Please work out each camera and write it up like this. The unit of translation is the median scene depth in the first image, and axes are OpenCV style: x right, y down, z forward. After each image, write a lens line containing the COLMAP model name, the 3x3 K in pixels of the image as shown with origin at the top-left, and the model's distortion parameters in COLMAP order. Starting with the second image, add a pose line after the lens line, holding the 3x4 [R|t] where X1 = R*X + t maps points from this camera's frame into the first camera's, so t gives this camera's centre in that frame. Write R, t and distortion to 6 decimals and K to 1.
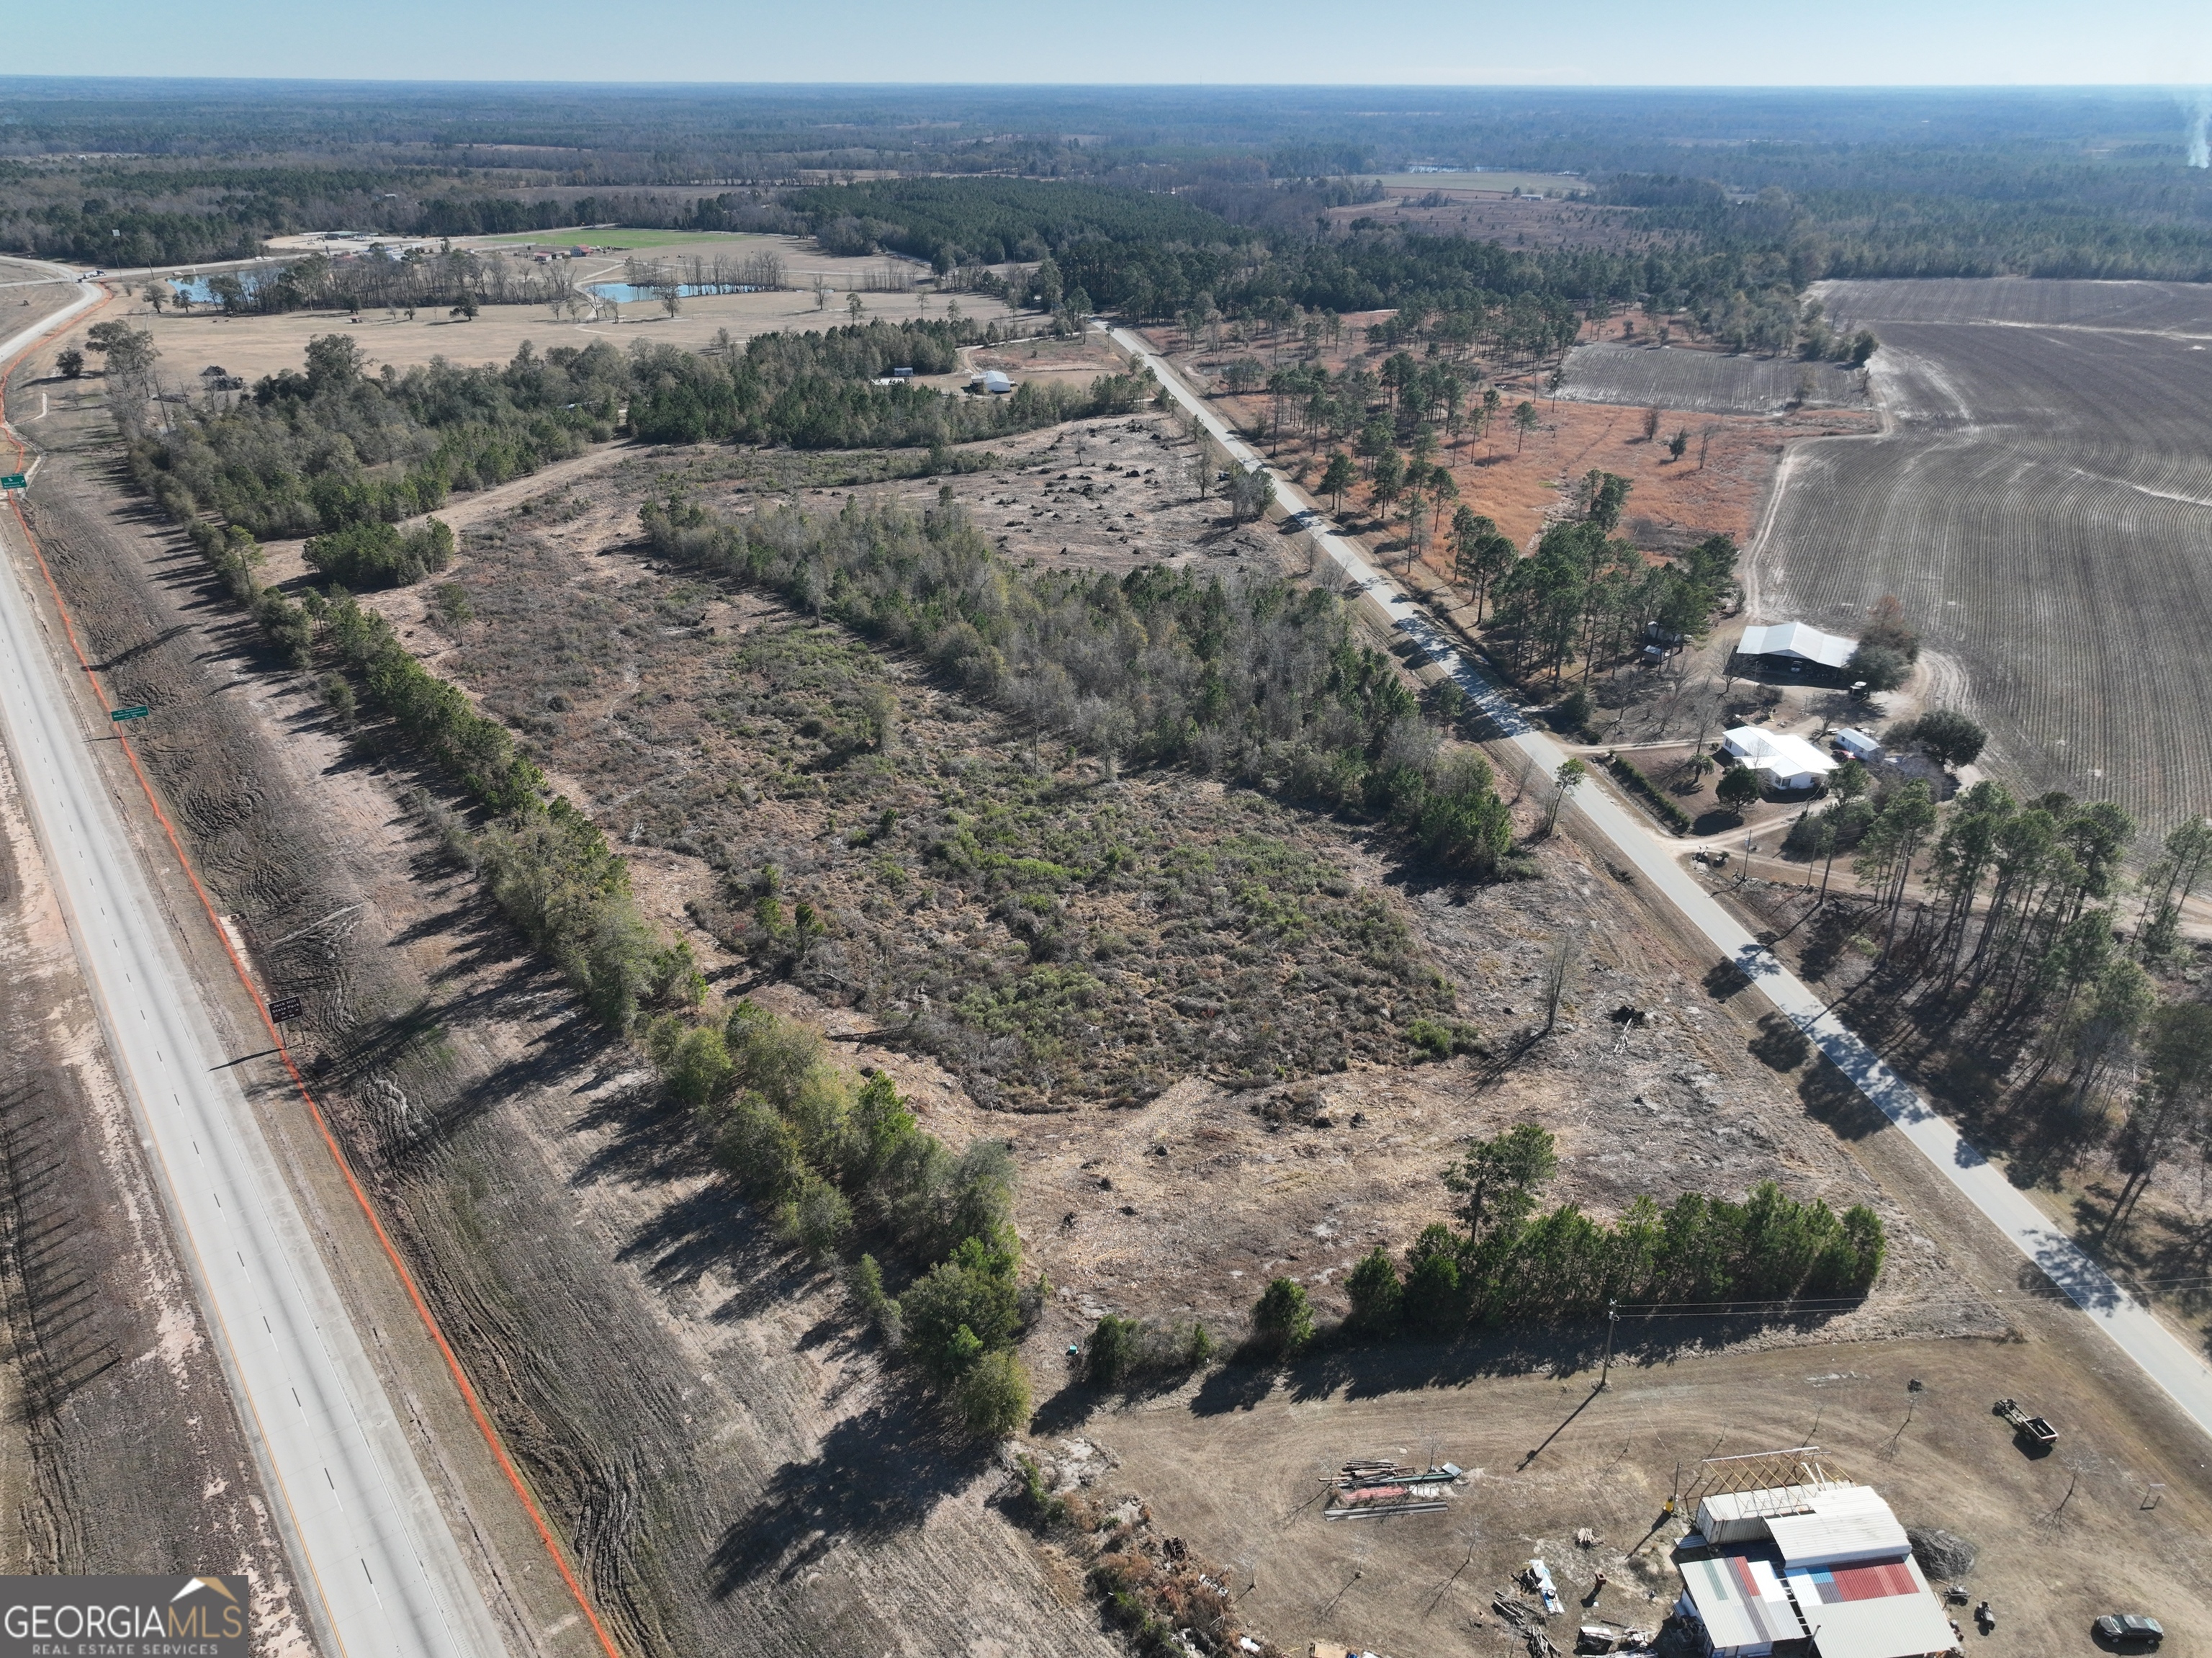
lens RADIAL K [[1538.9, 0, 1100.3], [0, 1538.9, 822.0], [0, 0, 1]] dist [-0.007793, 0.022879]
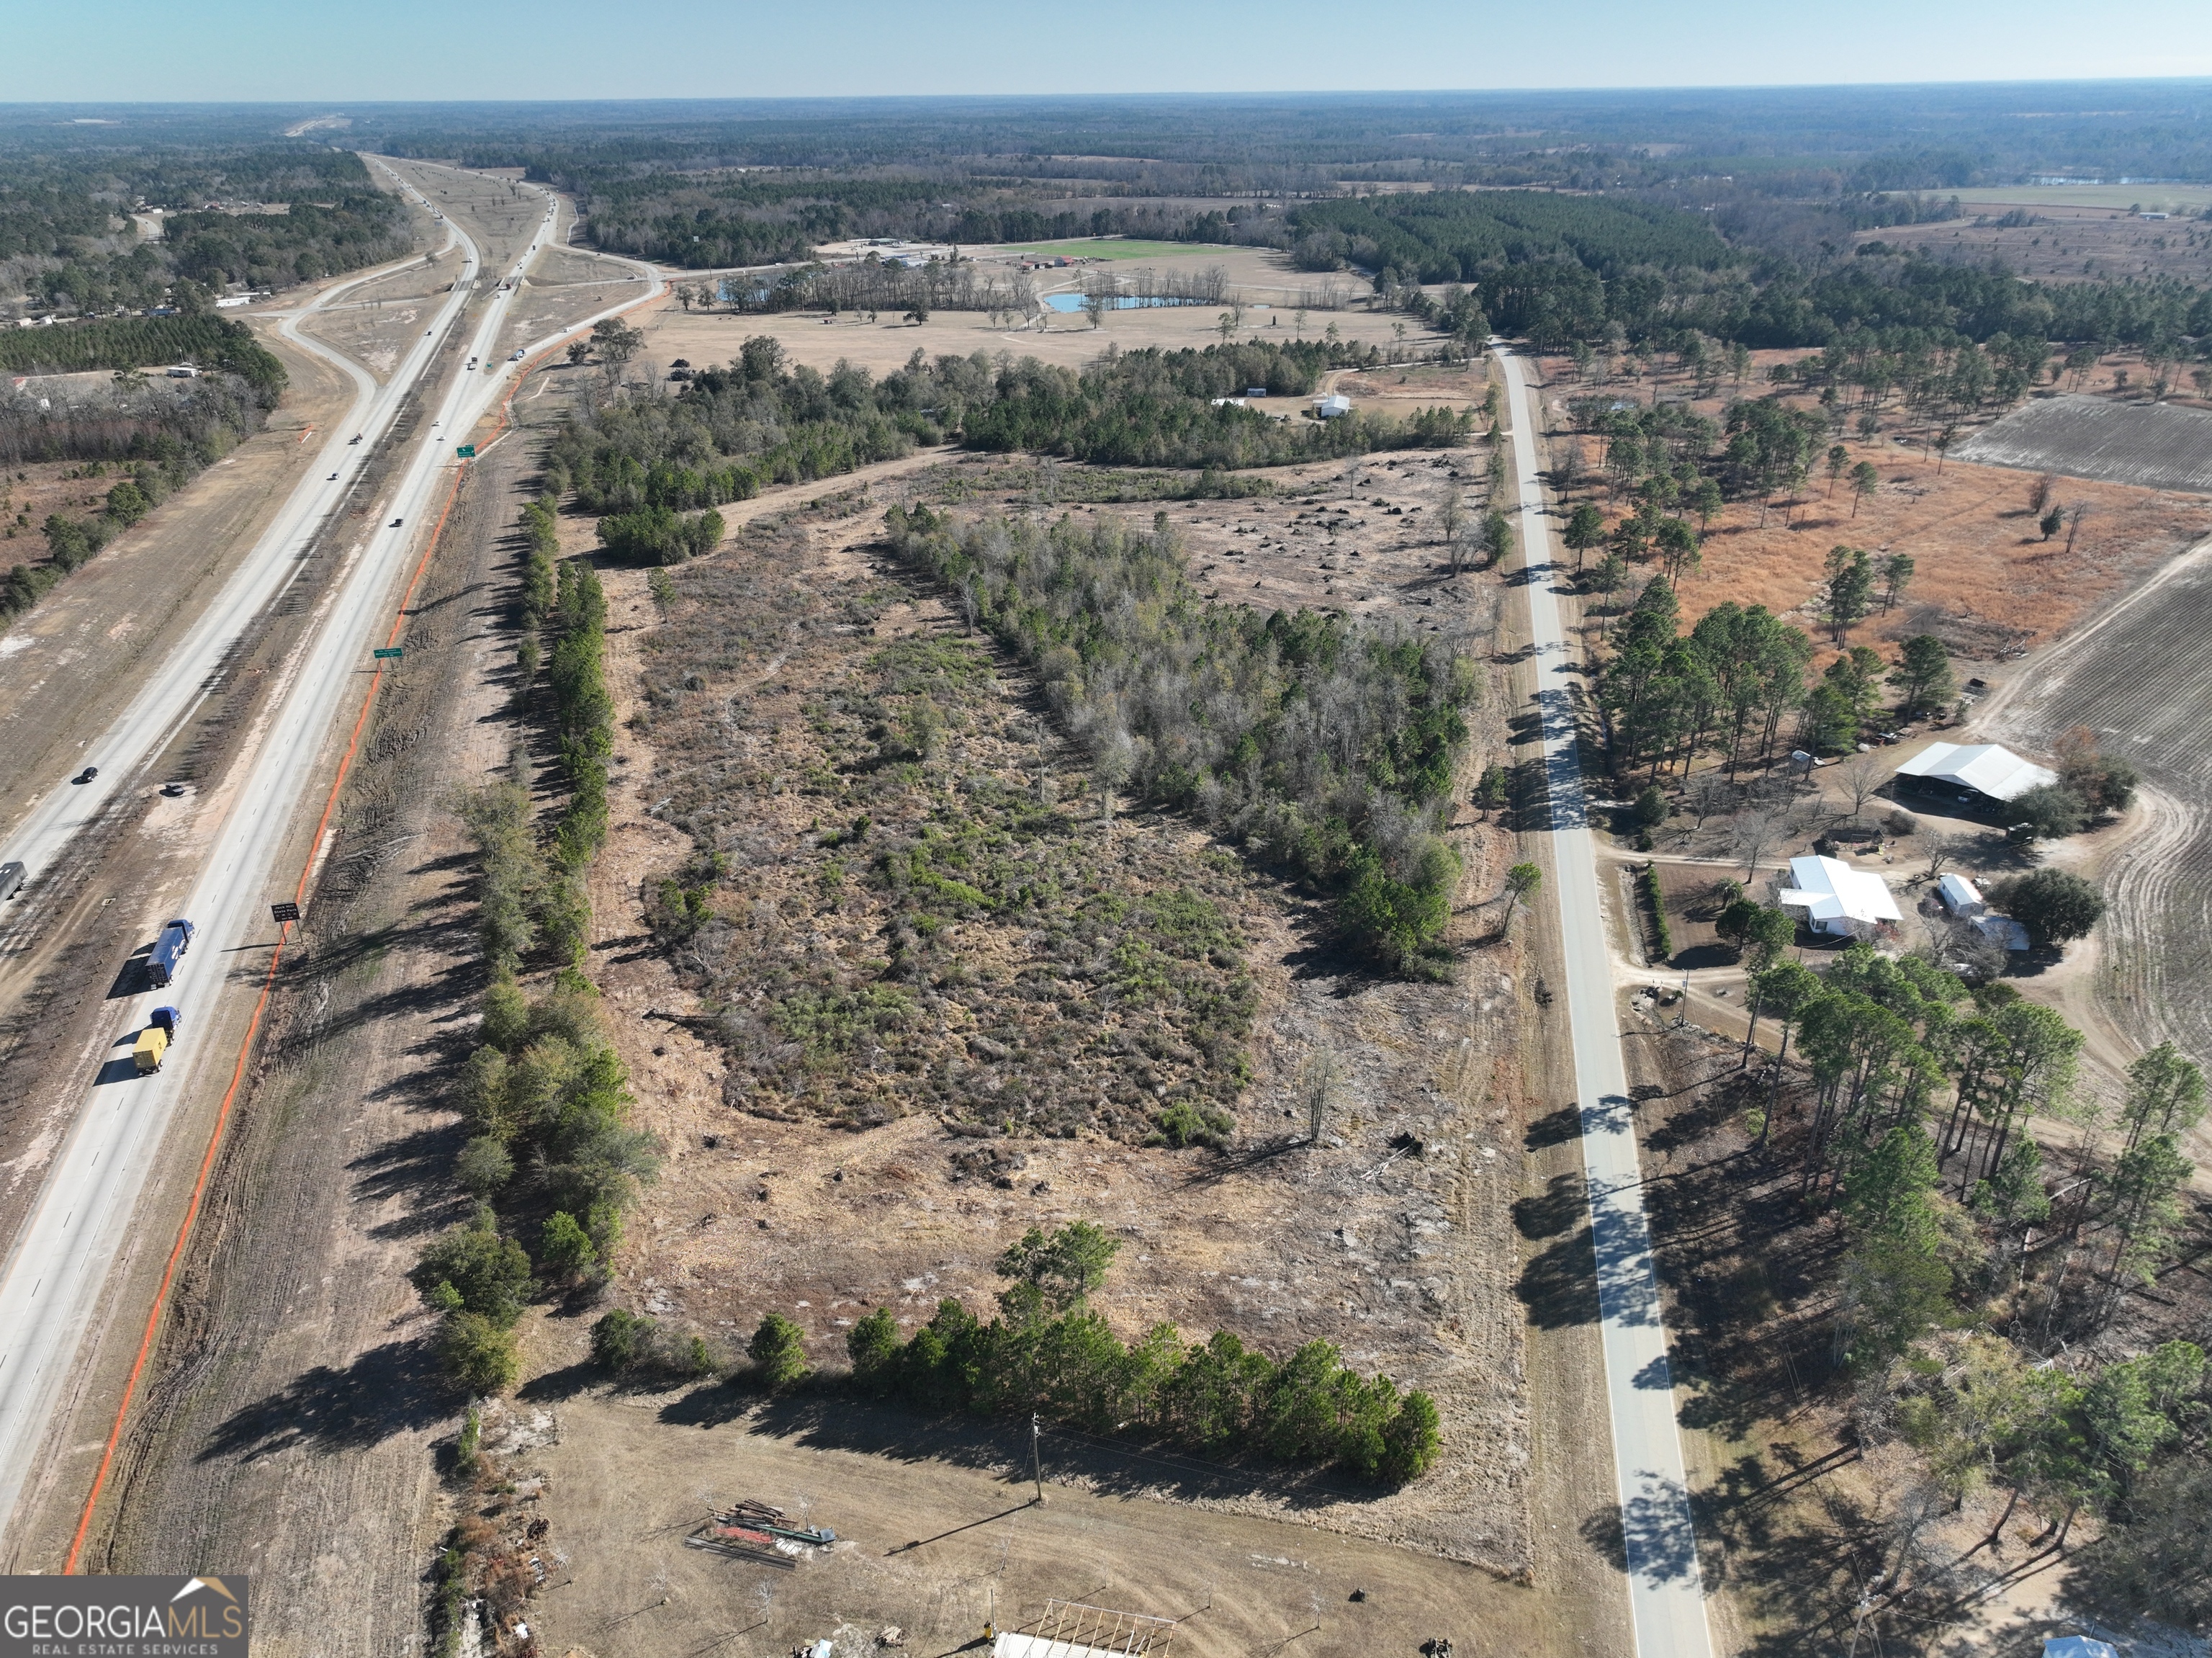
lens RADIAL K [[1538.9, 0, 1108.2], [0, 1538.9, 835.7], [0, 0, 1]] dist [-0.007793, 0.022879]
pose [[0.938190, 0.138750, -0.317092, 0.380124], [-0.137728, 0.990135, 0.025756, -0.048351], [0.317538, 0.019508, 0.948045, 0.055190]]
